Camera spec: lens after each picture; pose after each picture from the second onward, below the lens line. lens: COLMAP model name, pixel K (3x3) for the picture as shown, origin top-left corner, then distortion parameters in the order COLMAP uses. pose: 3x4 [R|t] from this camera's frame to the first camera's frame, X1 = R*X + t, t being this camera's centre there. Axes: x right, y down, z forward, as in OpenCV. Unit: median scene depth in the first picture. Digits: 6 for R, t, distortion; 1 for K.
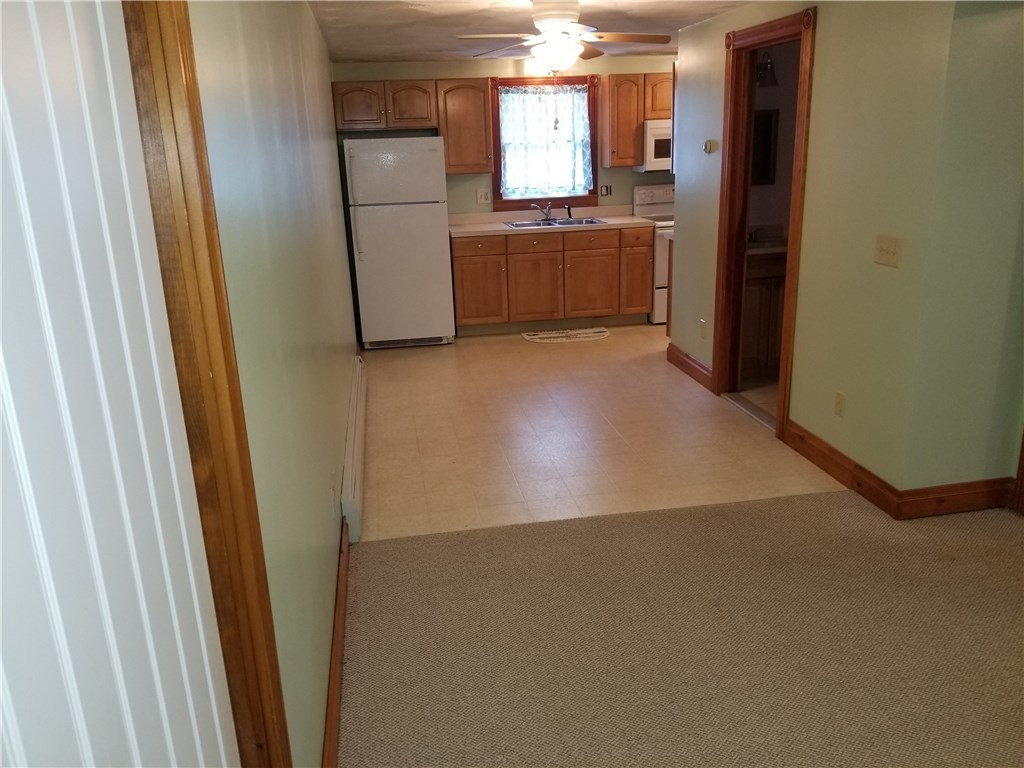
lens RADIAL K [[815.5, 0, 513.4], [0, 815.5, 384.0], [0, 0, 1]] dist [0.072404, -0.106938]
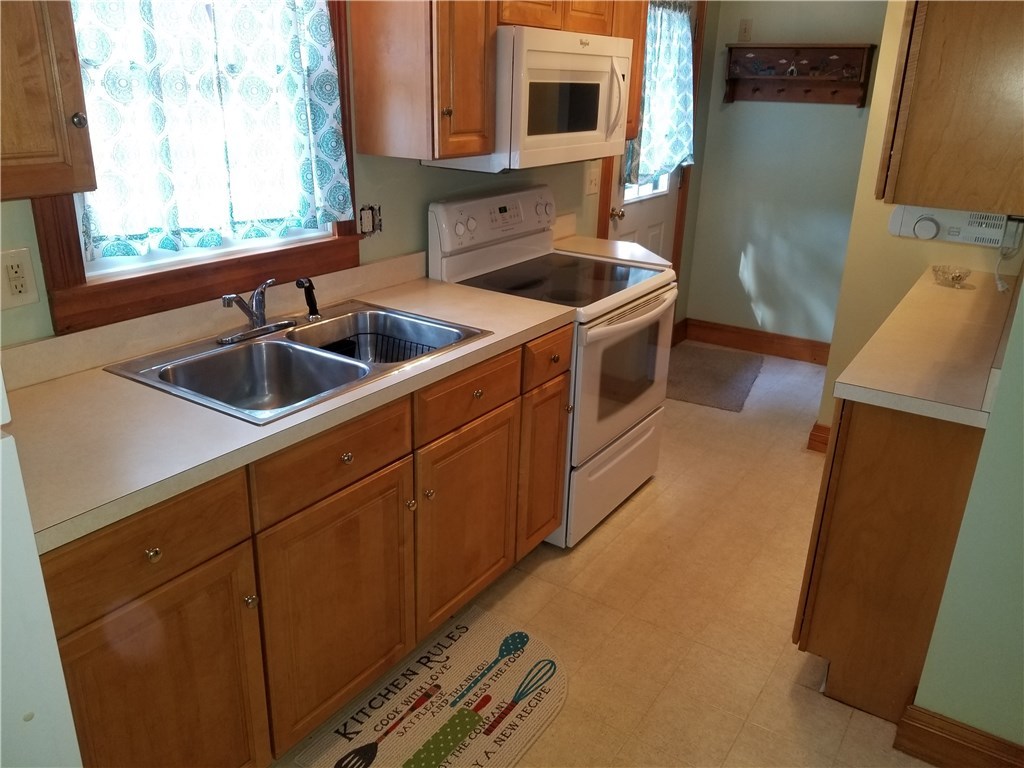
lens RADIAL K [[815.5, 0, 500.6], [0, 815.5, 360.1], [0, 0, 1]] dist [0.072404, -0.106938]
pose [[0.687749, -0.180218, 0.703223, -0.108744], [0.160258, 0.982488, 0.095055, -0.205310], [-0.708038, 0.047323, 0.704586, 0.728866]]
